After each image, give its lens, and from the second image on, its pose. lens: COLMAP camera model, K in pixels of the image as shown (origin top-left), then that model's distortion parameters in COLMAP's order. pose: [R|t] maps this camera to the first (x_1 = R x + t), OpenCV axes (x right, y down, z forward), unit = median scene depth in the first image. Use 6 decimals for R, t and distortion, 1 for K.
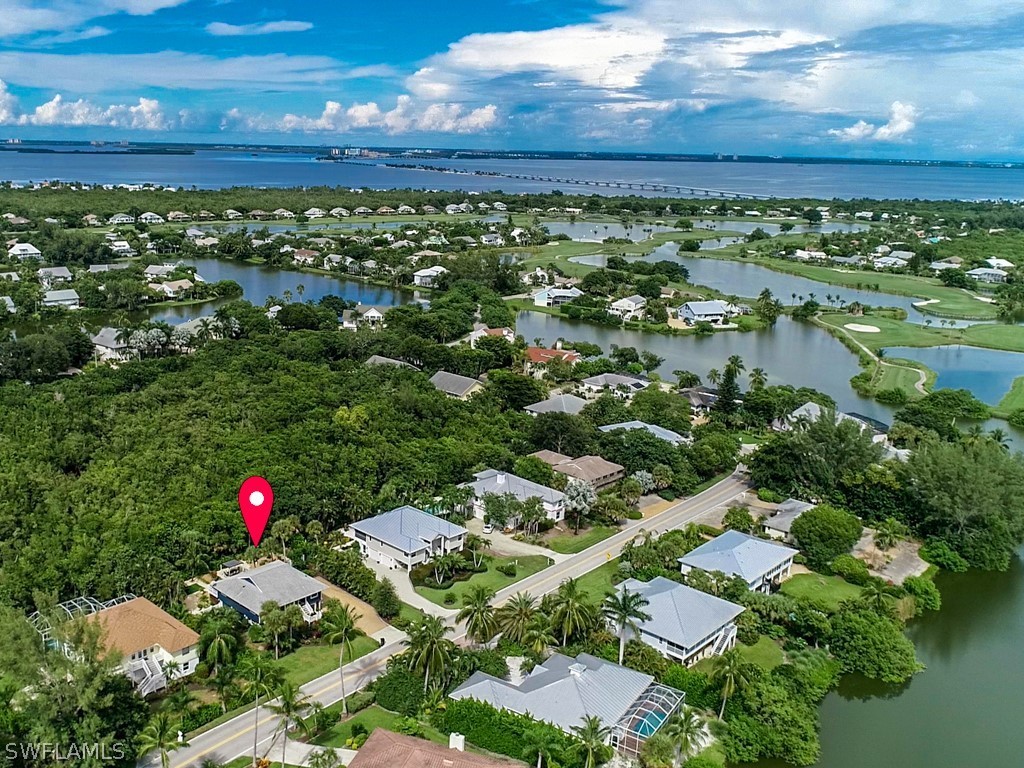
lens RADIAL K [[891.0, 0, 509.5], [0, 891.0, 385.6], [0, 0, 1]] dist [-0.007047, -0.009286]
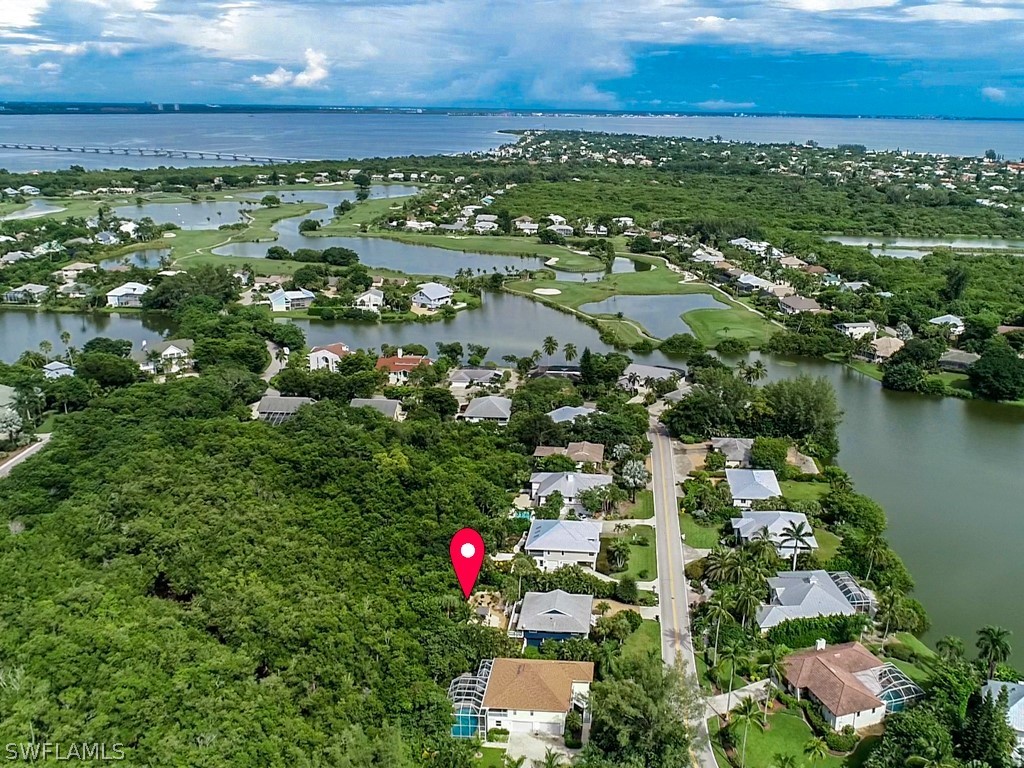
lens RADIAL K [[891.0, 0, 511.5], [0, 891.0, 378.1], [0, 0, 1]] dist [-0.007047, -0.009286]
pose [[0.773528, -0.198544, 0.601859, -0.103144], [0.157738, 0.980091, 0.120586, -0.025305], [-0.613818, 0.001659, 0.789446, 0.008707]]
